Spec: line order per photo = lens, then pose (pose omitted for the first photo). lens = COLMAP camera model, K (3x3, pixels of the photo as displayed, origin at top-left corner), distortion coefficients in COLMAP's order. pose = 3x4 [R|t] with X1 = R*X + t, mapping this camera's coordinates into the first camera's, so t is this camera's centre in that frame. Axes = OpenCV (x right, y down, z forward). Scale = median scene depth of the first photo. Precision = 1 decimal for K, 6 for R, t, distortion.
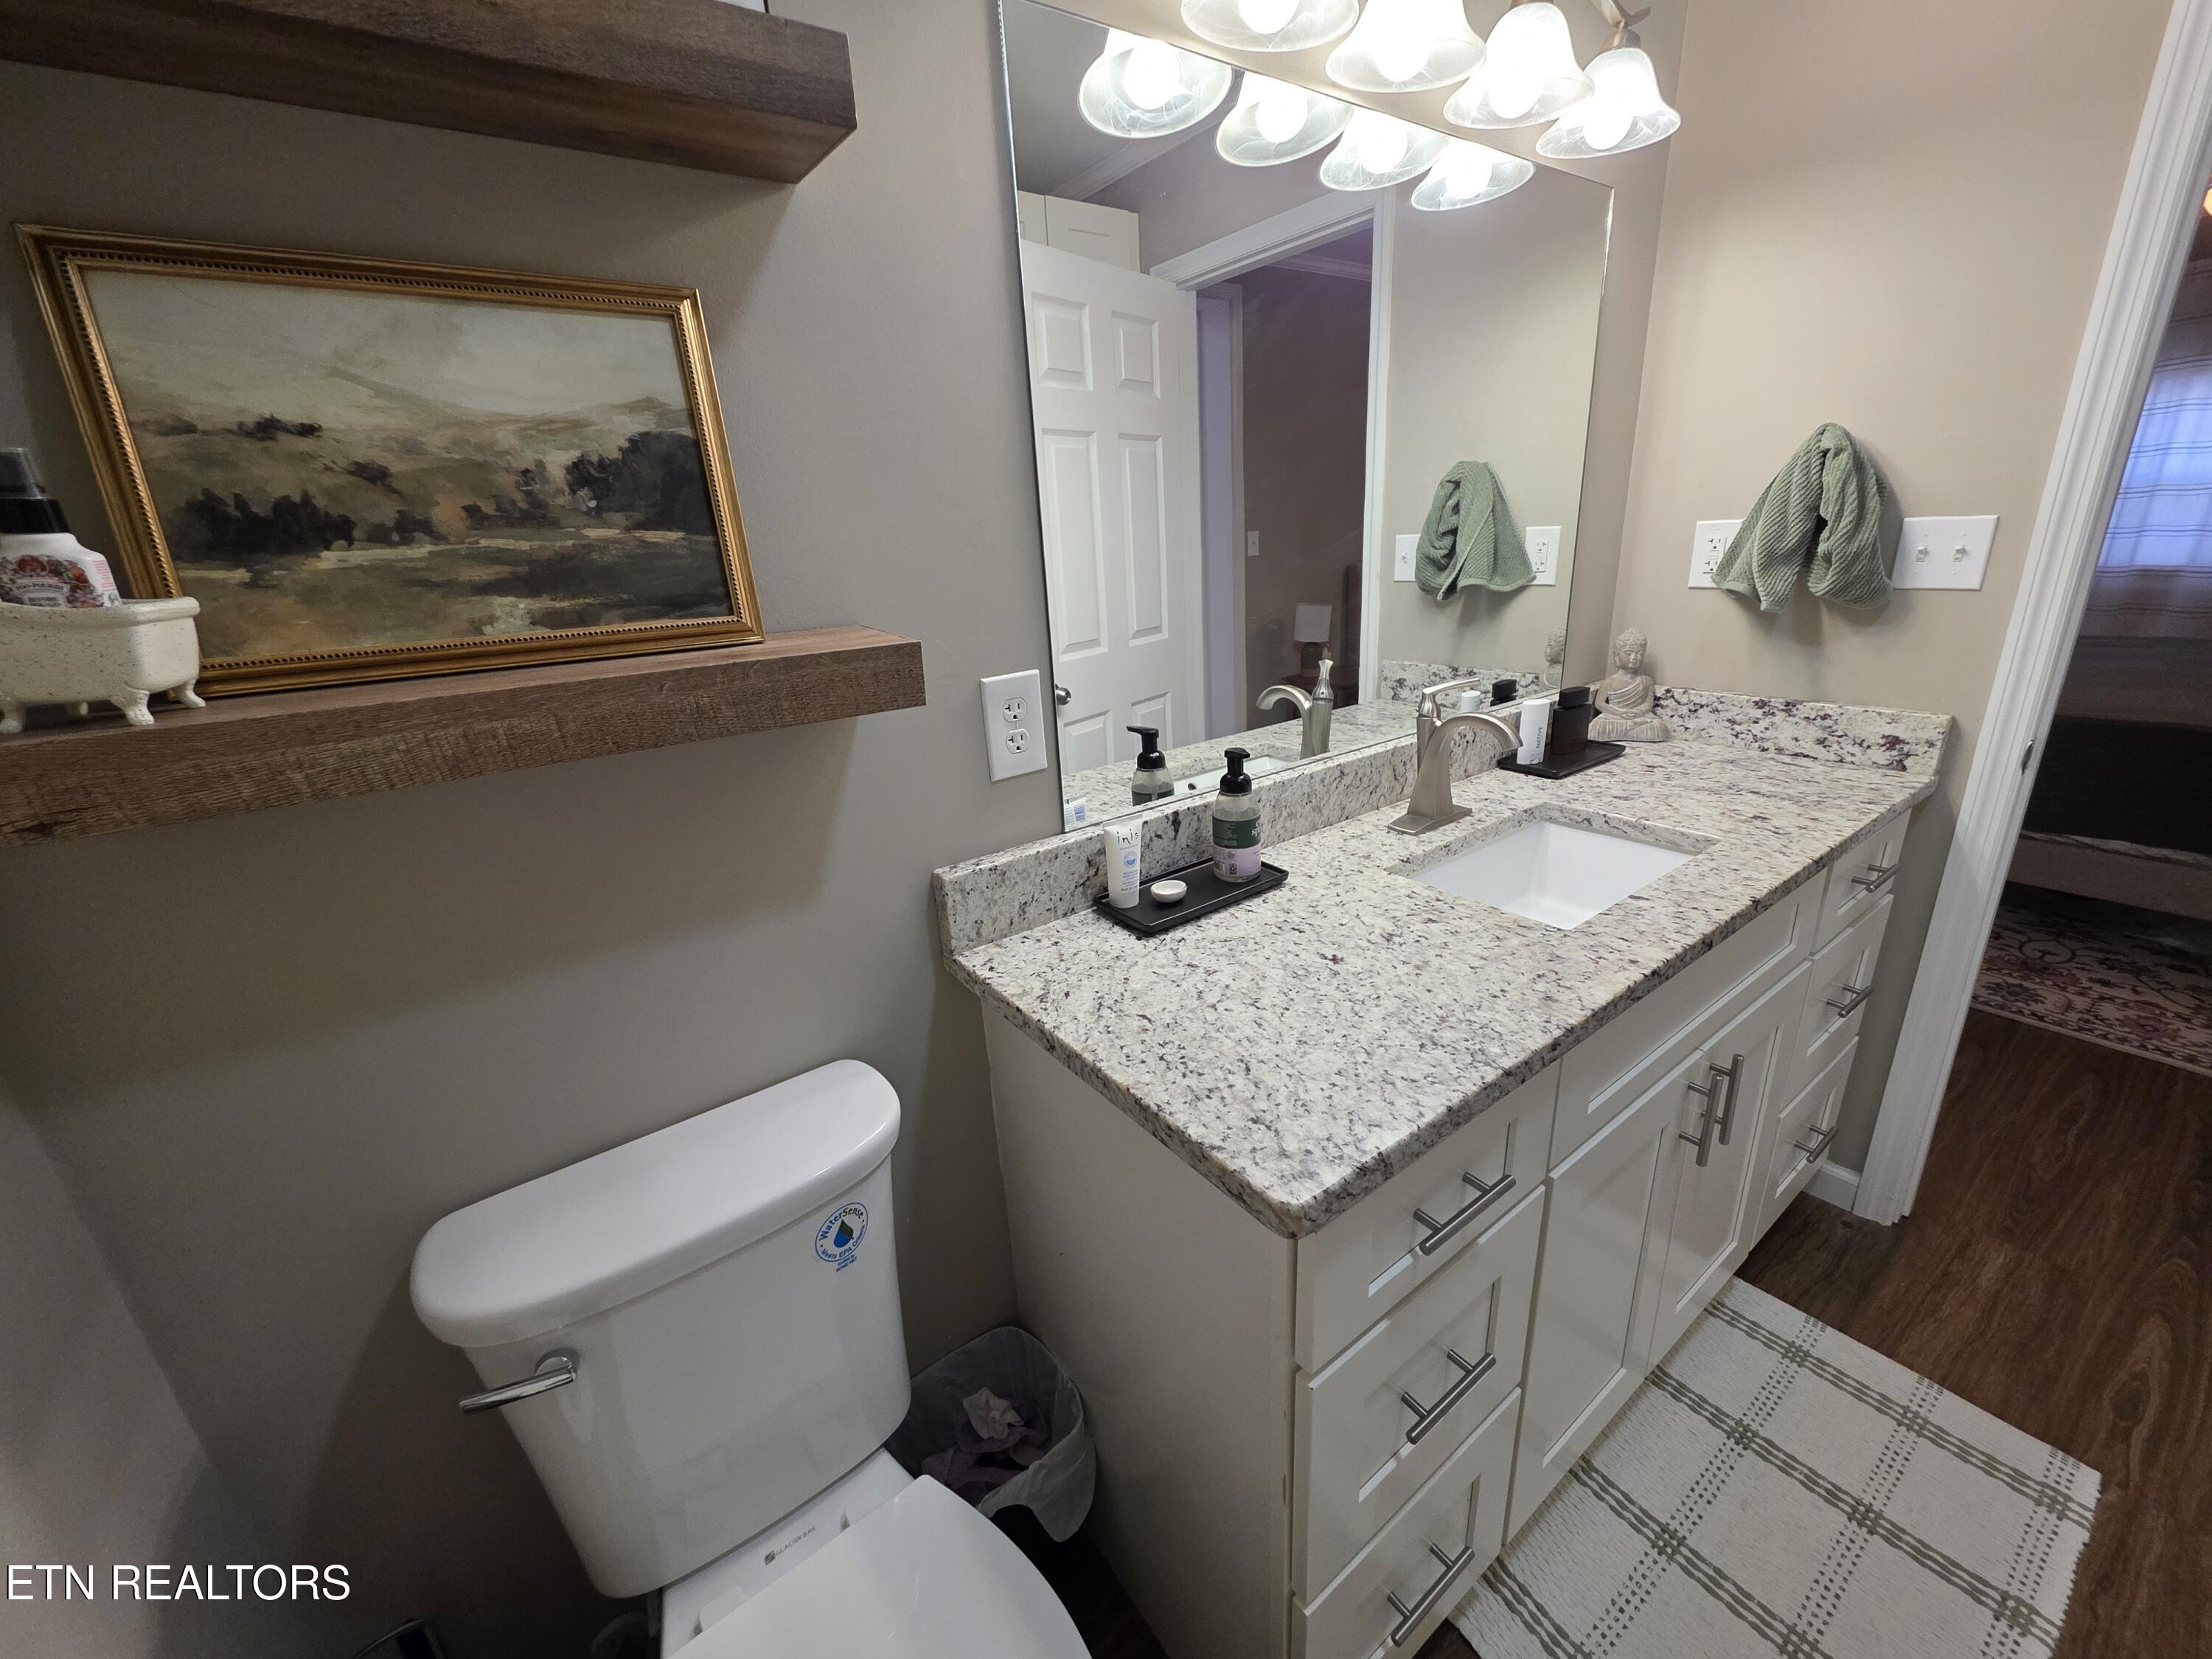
lens RADIAL K [[888.6, 0, 1098.6], [0, 888.6, 837.3], [0, 0, 1]] dist [-0.006123, 0.001374]
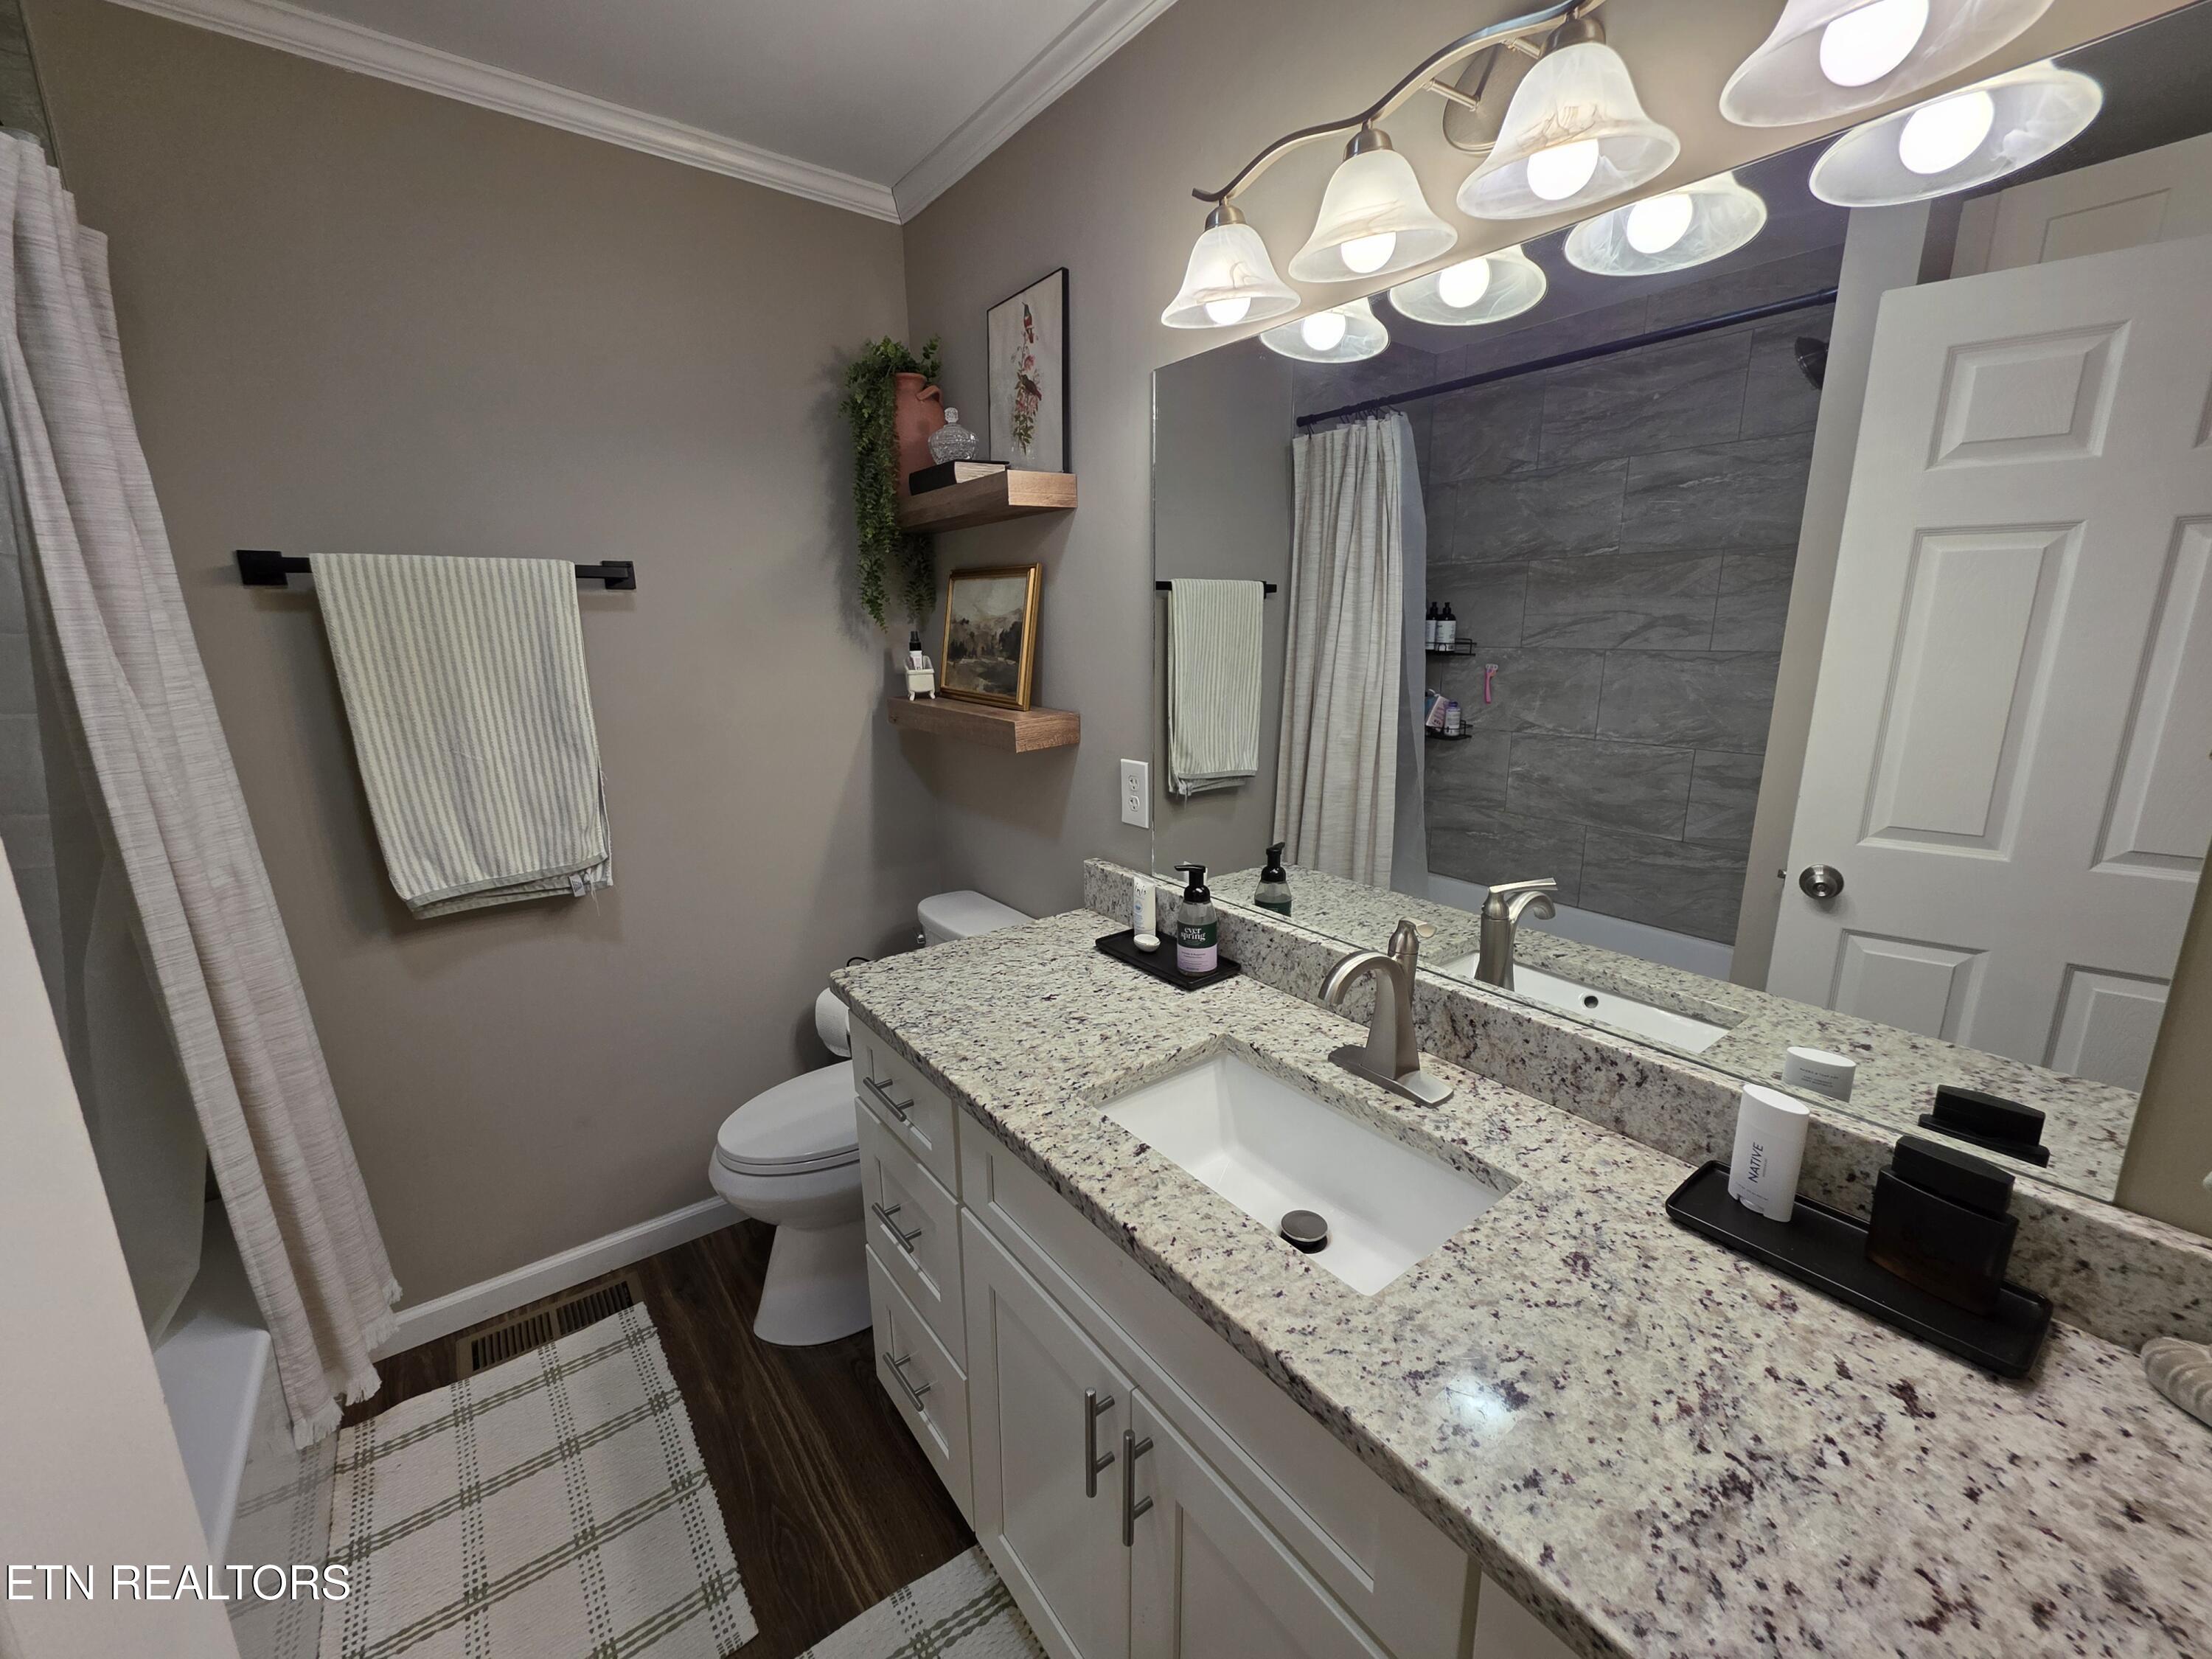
lens RADIAL K [[888.6, 0, 1095.6], [0, 888.6, 830.0], [0, 0, 1]] dist [-0.006123, 0.001374]
pose [[0.008993, 0.286388, -0.958072, 1.358413], [-0.318584, 0.909004, 0.268730, -0.444498], [0.947852, 0.302810, 0.099413, 0.762353]]
